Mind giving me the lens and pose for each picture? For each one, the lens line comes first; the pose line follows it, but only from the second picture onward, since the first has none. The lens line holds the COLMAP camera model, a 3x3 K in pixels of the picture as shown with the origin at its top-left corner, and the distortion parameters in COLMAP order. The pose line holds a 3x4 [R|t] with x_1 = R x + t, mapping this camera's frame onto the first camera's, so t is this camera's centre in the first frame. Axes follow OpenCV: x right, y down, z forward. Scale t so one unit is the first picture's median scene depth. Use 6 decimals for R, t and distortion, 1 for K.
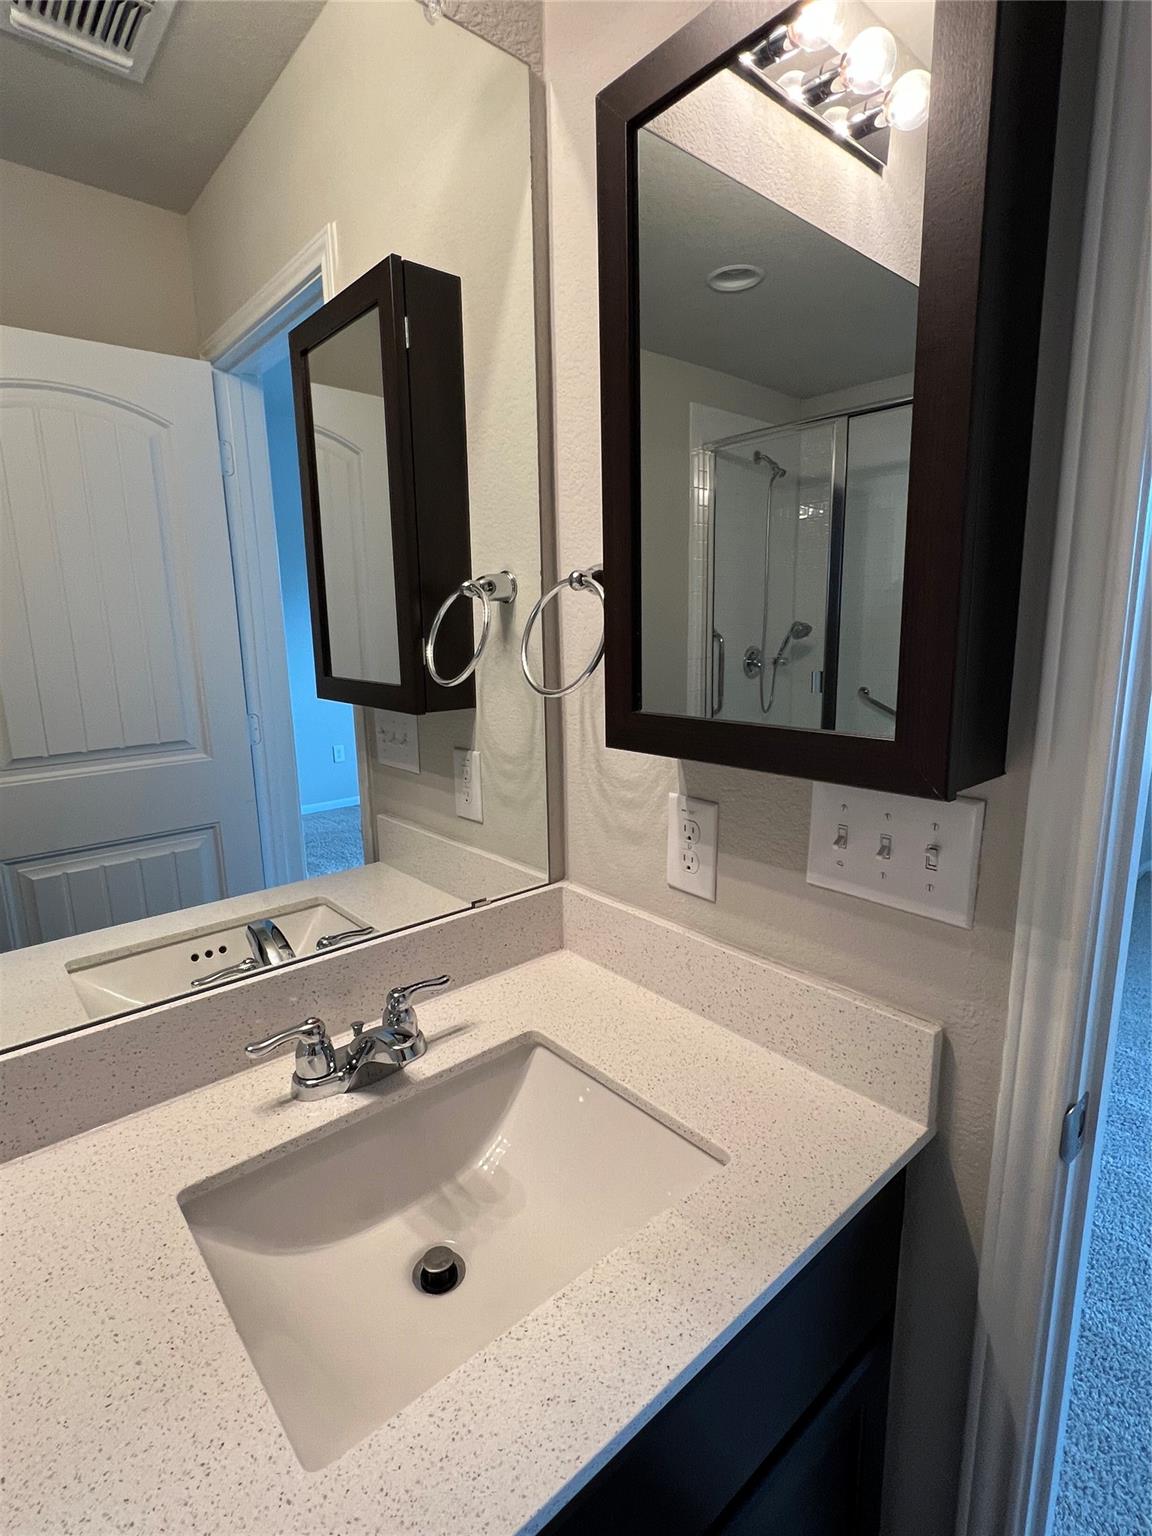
lens RADIAL K [[758.4, 0, 576.0], [0, 758.4, 768.0], [0, 0, 1]] dist [-0.002861, -0.000286]
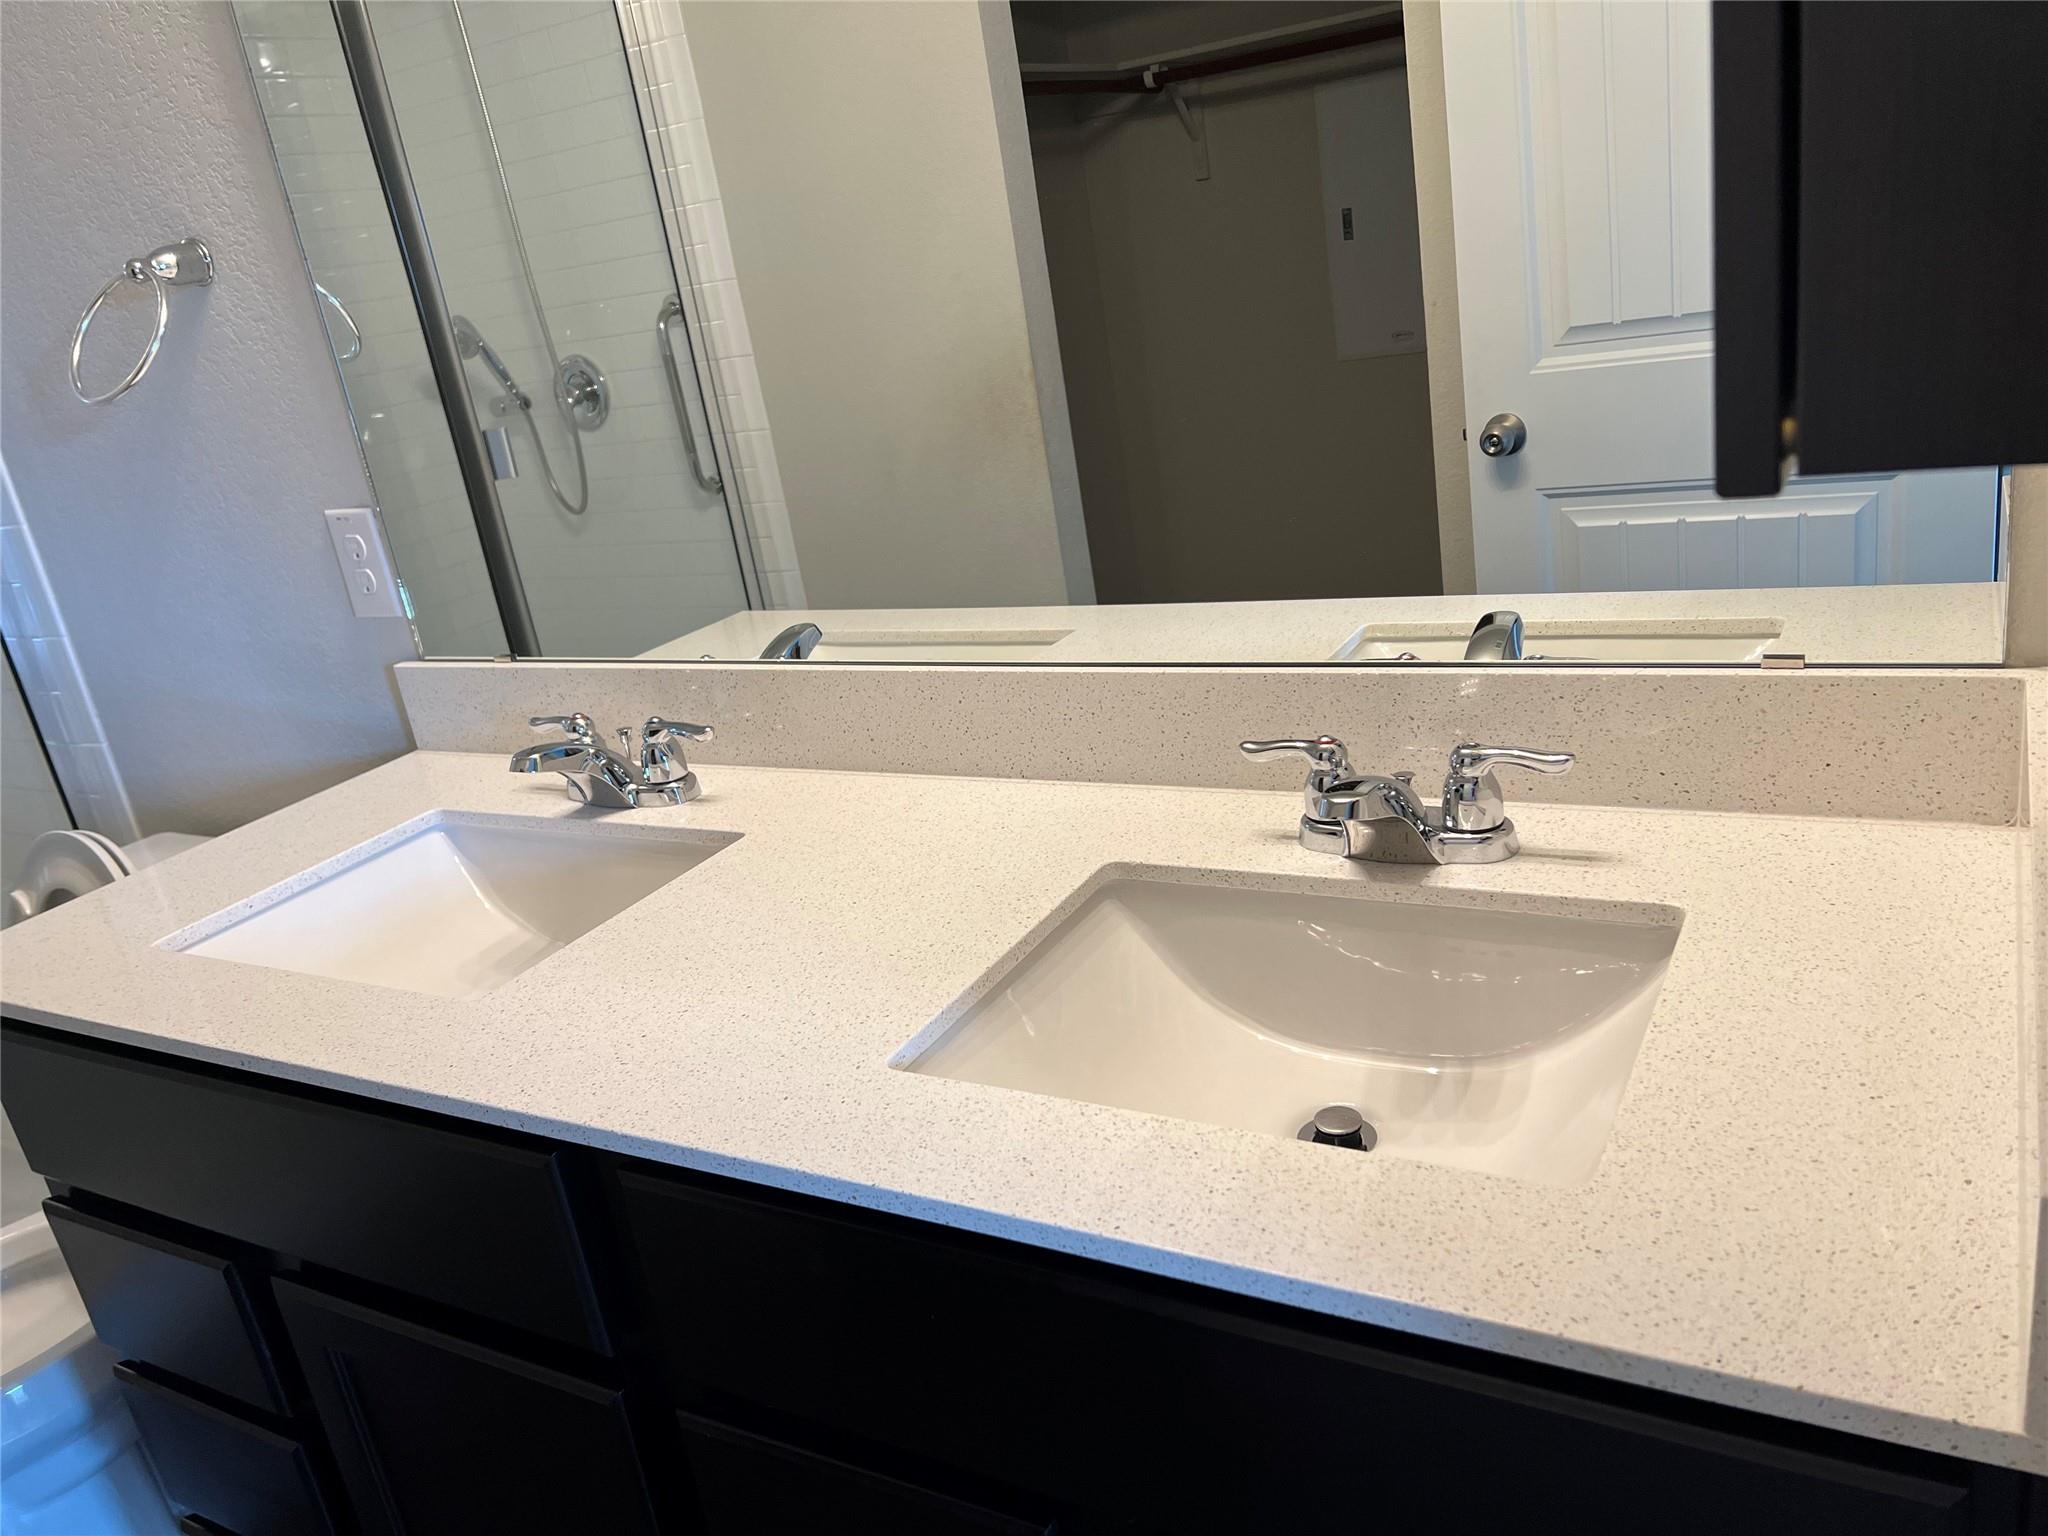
lens RADIAL K [[1534.0, 0, 1024.0], [0, 1534.0, 768.0], [0, 0, 1]] dist [0.097797, -0.150198]
pose [[0.317872, 0.278644, -0.906264, 0.812347], [-0.032858, 0.958503, 0.283181, -0.025566], [0.947564, -0.060237, 0.313837, 0.300367]]
